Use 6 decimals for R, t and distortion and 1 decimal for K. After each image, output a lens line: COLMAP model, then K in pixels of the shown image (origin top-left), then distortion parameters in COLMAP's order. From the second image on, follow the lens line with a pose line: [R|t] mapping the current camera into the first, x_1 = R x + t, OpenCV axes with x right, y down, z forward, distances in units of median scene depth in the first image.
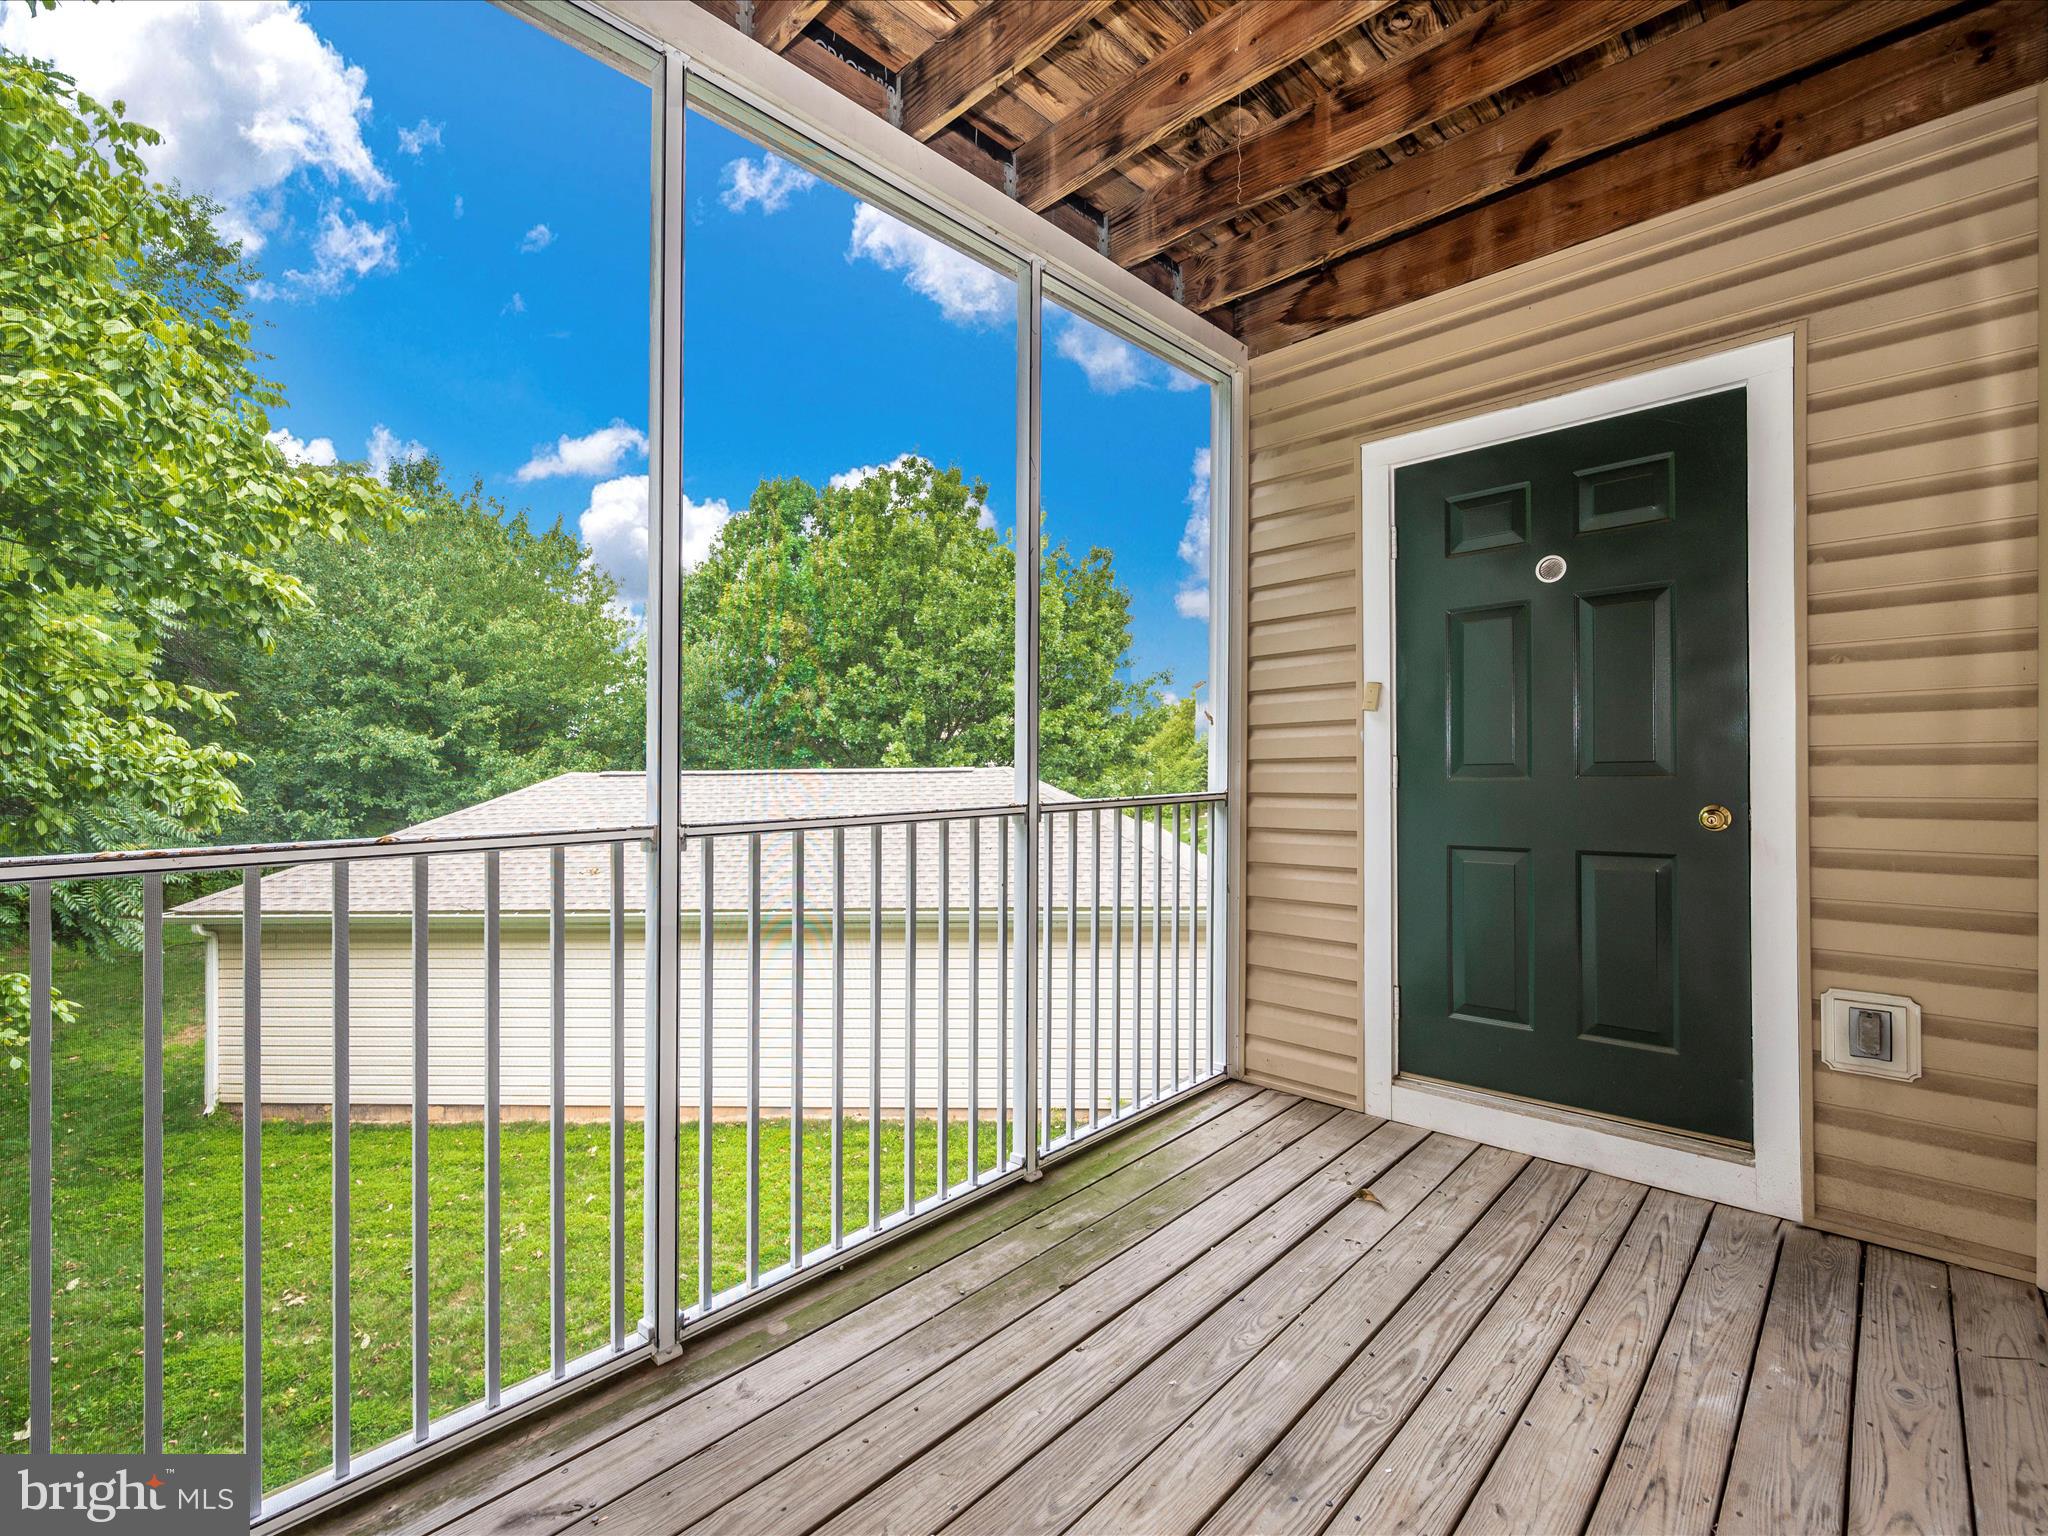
lens RADIAL K [[925.0, 0, 1024.0], [0, 925.0, 768.0], [0, 0, 1]] dist [0.000857, 0.000437]
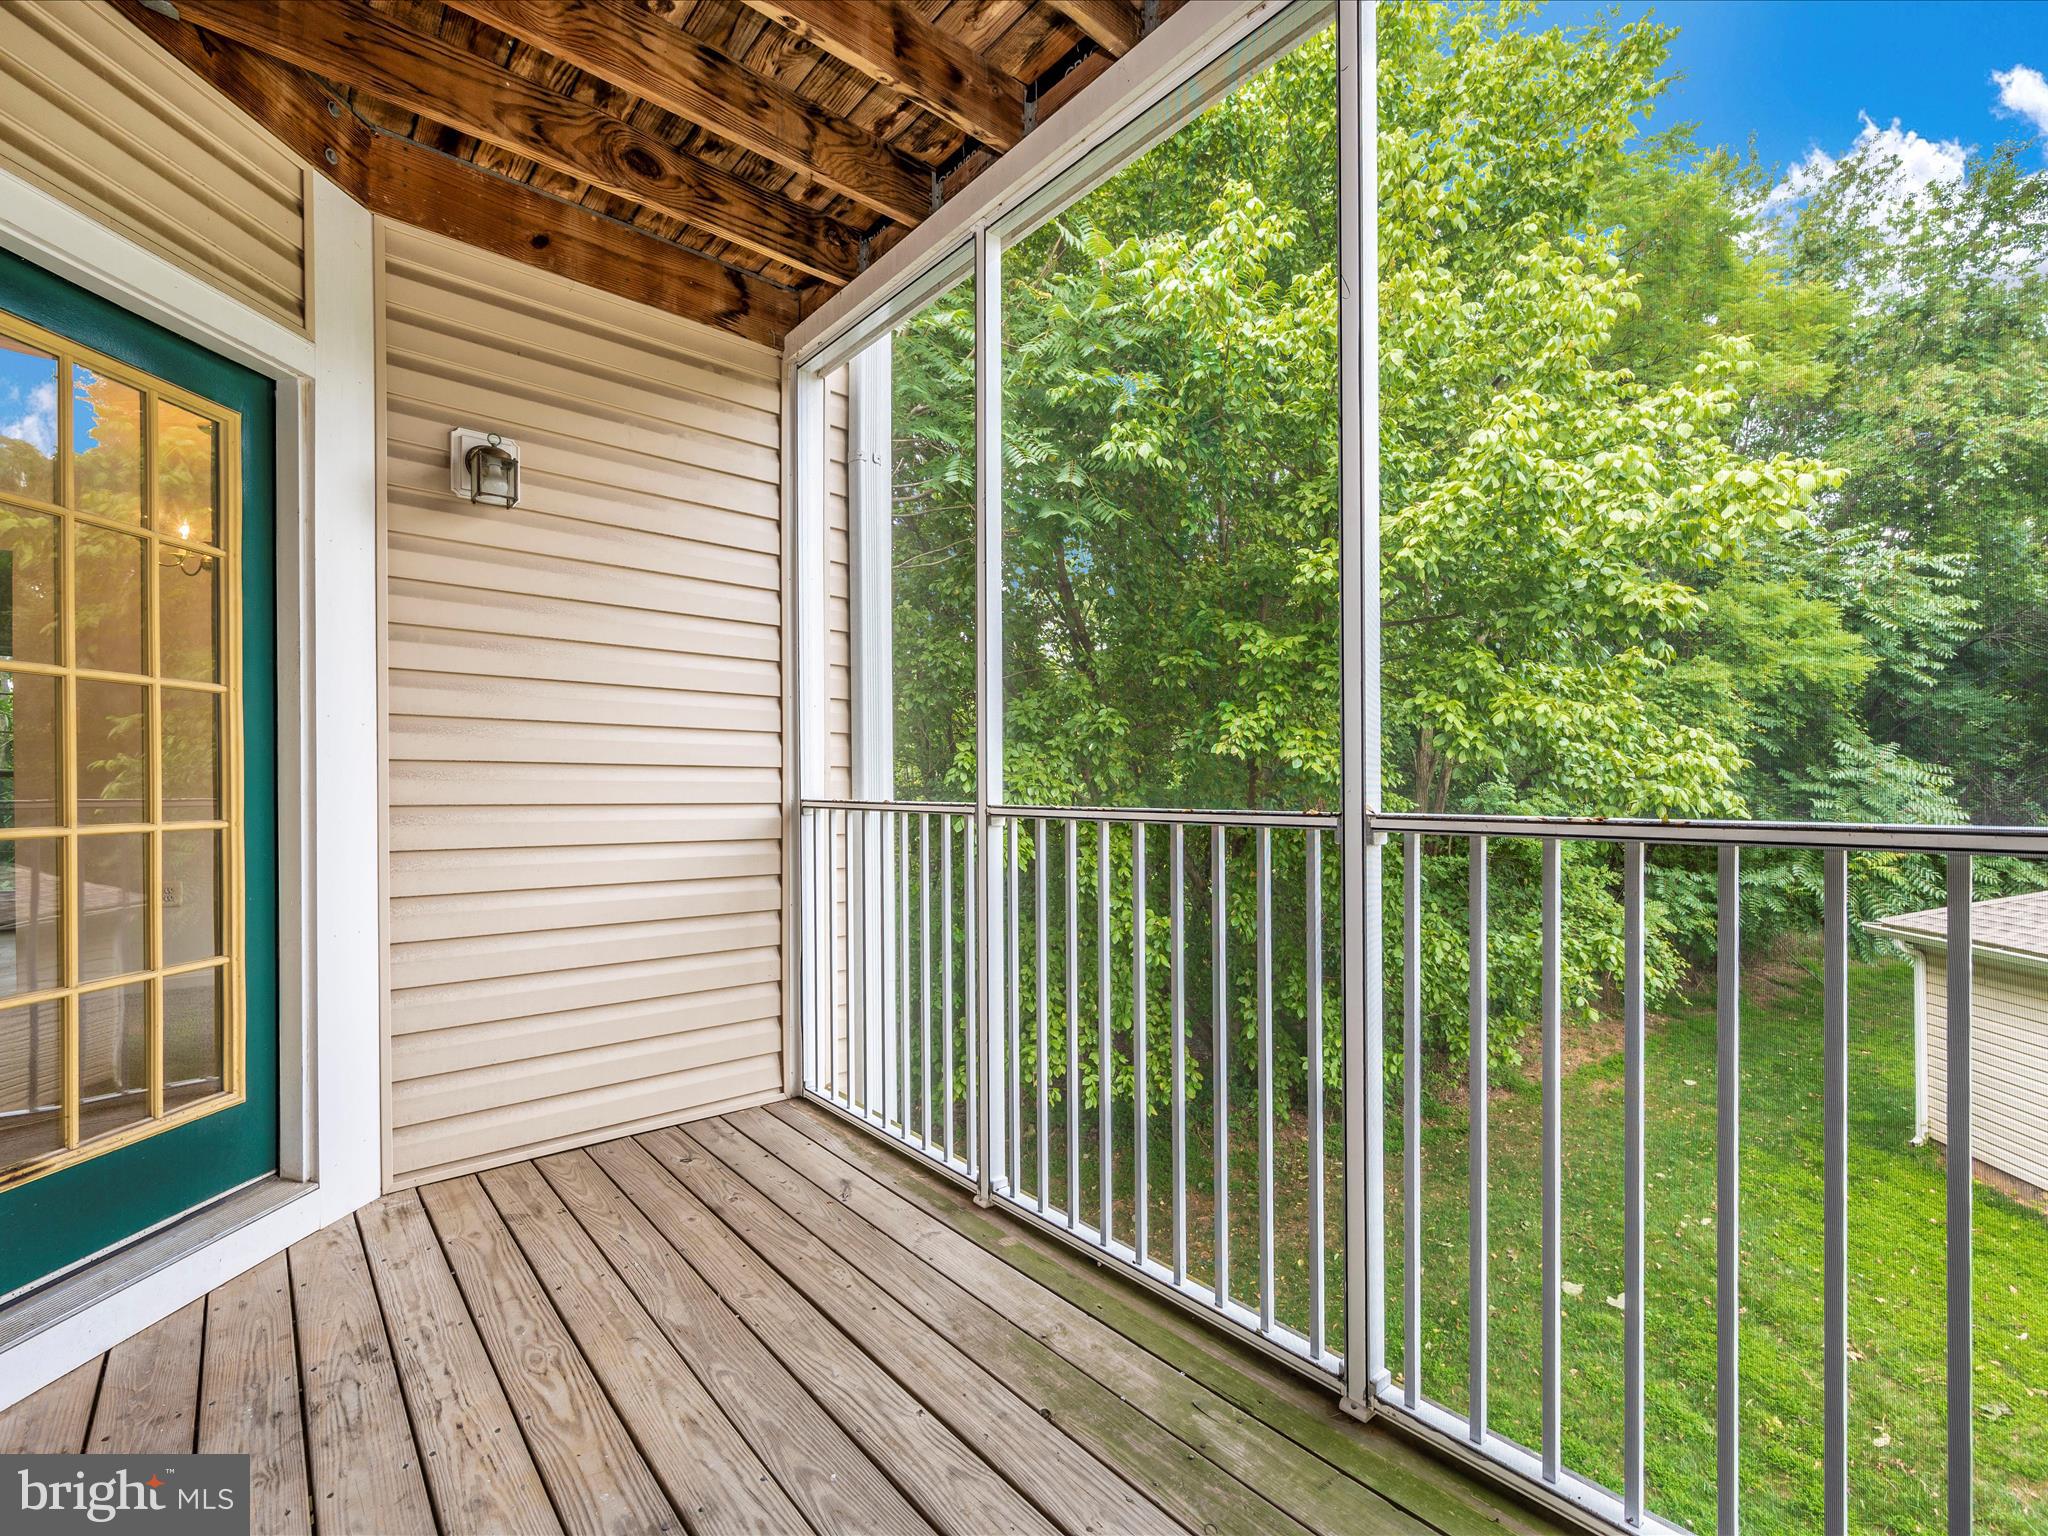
lens RADIAL K [[917.2, 0, 1015.0], [0, 917.2, 777.5], [0, 0, 1]] dist [-0.000436, 0.000782]
pose [[-0.109270, 0.000876, -0.994012, 0.224621], [-0.004065, 0.999991, 0.001328, 0.004923], [0.994004, 0.004186, -0.109266, 0.288797]]
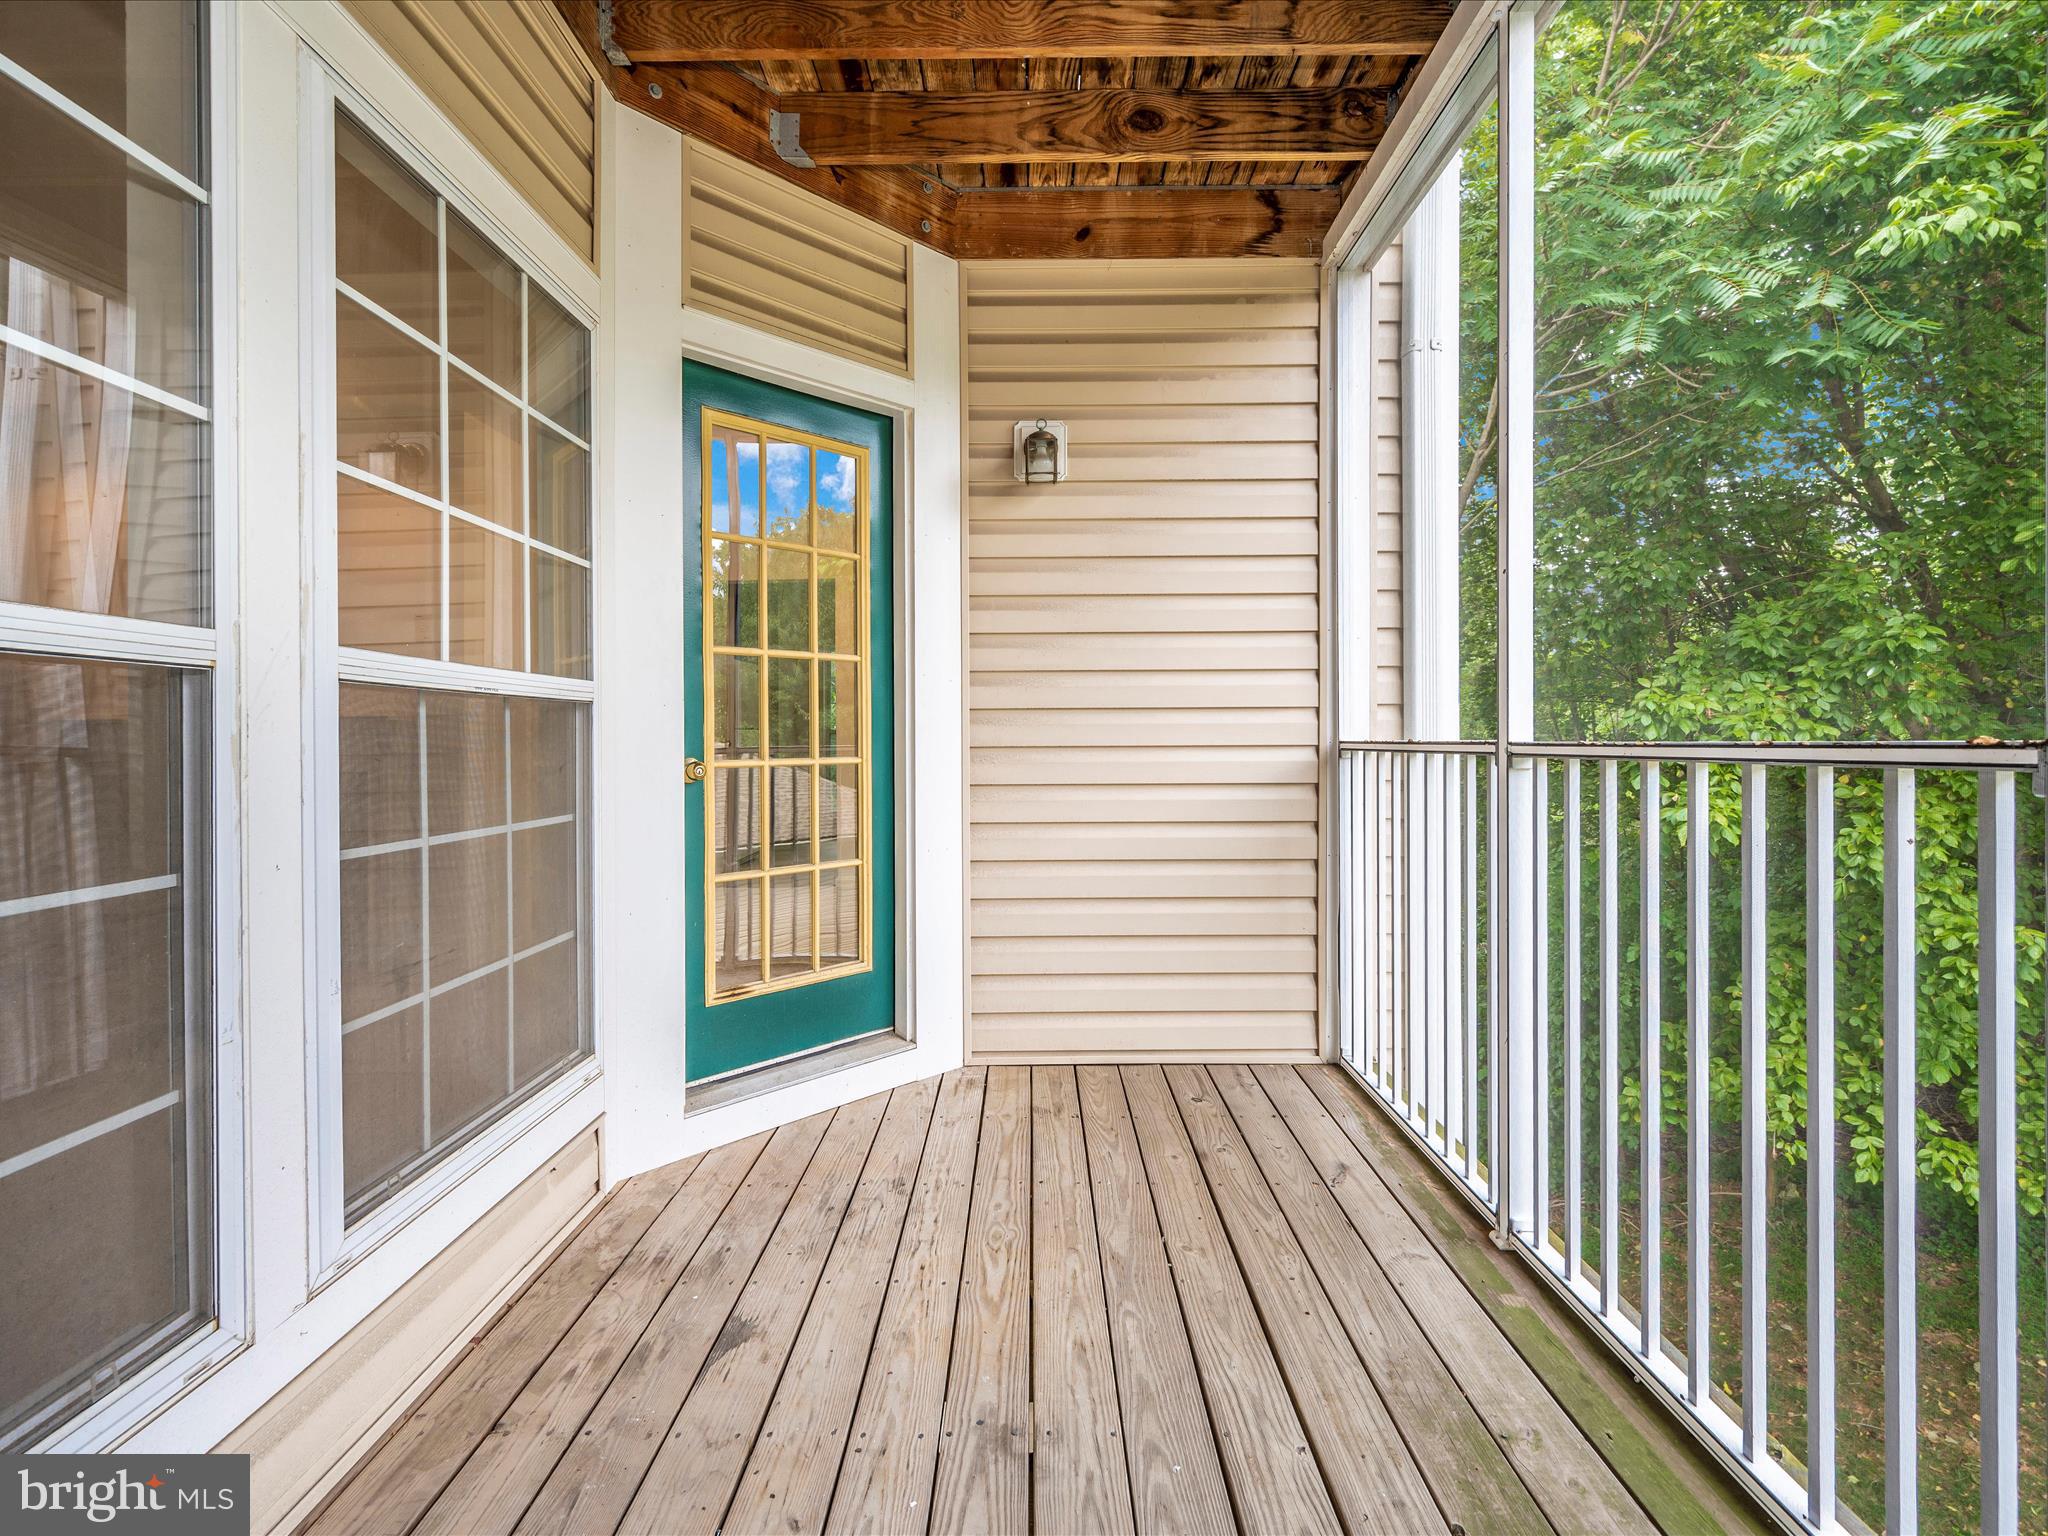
lens RADIAL K [[922.8, 0, 1020.9], [0, 922.8, 742.2], [0, 0, 1]] dist [0.000837, -0.000524]
pose [[-0.731340, 0.017274, -0.681794, 0.177170], [0.013988, 0.999849, 0.010327, 0.010757], [0.681869, -0.001984, -0.731471, 0.340148]]
